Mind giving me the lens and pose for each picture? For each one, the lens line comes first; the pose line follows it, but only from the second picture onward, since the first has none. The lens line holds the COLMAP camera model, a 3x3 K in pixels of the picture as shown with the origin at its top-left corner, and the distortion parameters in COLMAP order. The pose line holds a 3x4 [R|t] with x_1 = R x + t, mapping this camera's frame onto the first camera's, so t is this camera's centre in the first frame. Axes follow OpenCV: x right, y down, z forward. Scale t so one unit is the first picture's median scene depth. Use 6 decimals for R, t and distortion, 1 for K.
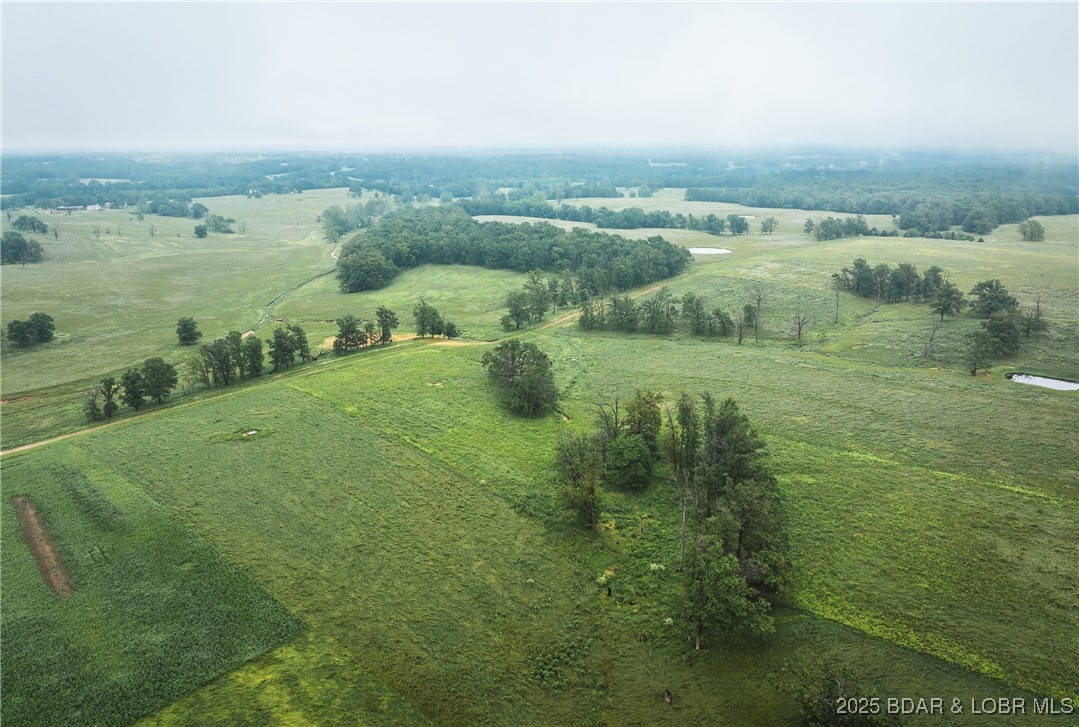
lens RADIAL K [[771.9, 0, 542.0], [0, 771.9, 332.5], [0, 0, 1]] dist [-0.037086, -0.005333]
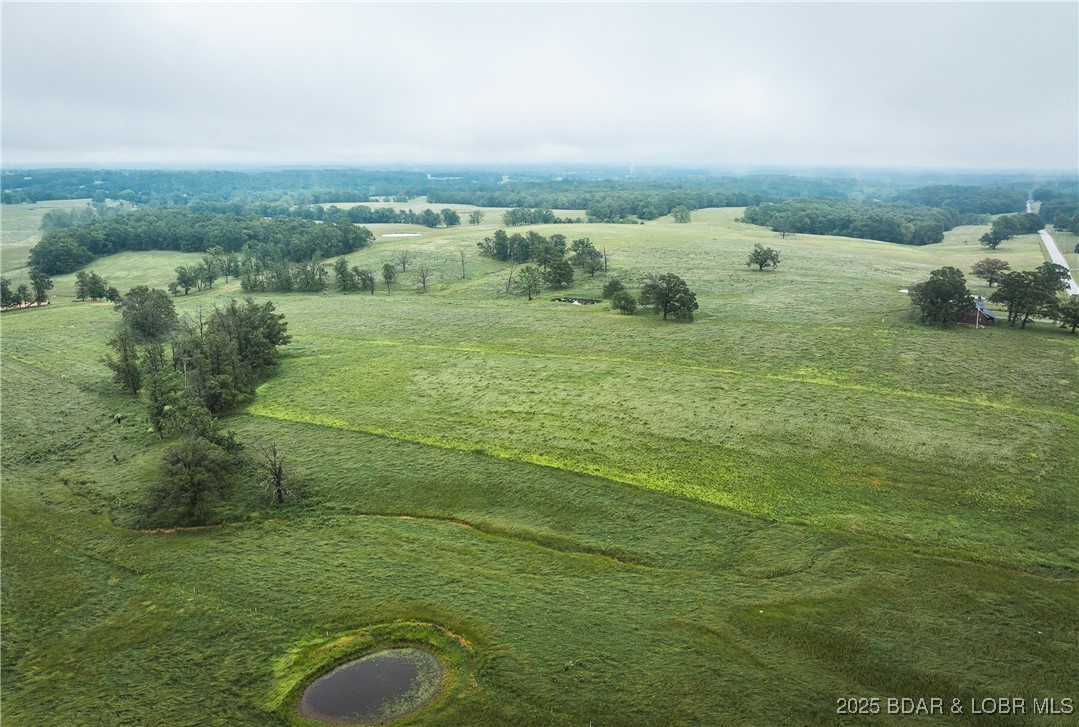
lens RADIAL K [[771.9, 0, 542.0], [0, 771.9, 332.5], [0, 0, 1]] dist [-0.037086, -0.005333]
pose [[0.969002, -0.048308, 0.242284, 0.113518], [0.054388, 0.998349, -0.018466, 0.056985], [-0.240992, 0.031071, 0.970030, -0.112668]]
